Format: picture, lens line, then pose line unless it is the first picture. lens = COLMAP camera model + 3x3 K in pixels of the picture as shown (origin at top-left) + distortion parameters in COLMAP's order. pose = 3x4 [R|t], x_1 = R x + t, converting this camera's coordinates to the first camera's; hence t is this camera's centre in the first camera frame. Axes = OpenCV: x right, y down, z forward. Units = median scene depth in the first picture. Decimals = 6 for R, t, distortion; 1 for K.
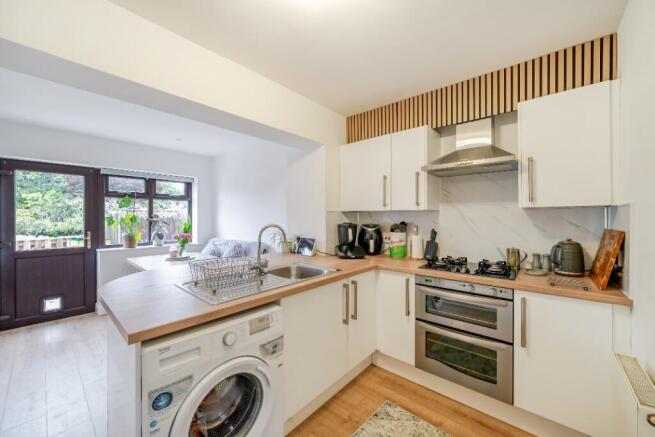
lens RADIAL K [[249.3, 0, 329.0], [0, 249.3, 218.3], [0, 0, 1]] dist [0.001214, -0.000235]
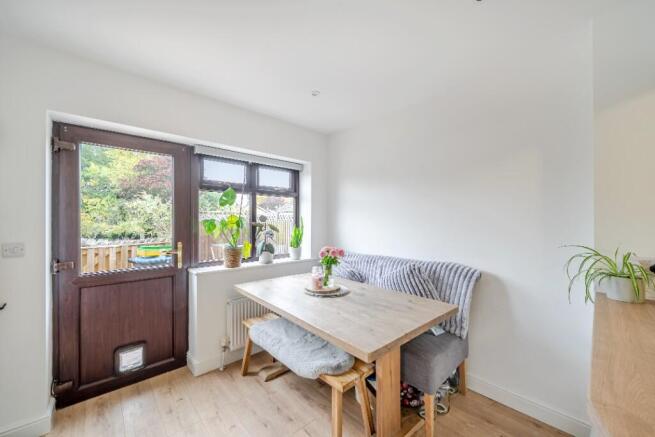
lens RADIAL K [[249.3, 0, 325.3], [0, 249.3, 220.3], [0, 0, 1]] dist [0.001214, -0.000235]
pose [[0.993045, -0.002270, -0.117716, -0.480376], [0.001827, 0.999991, -0.003866, -0.000992], [0.117724, 0.003624, 0.993040, 0.378707]]
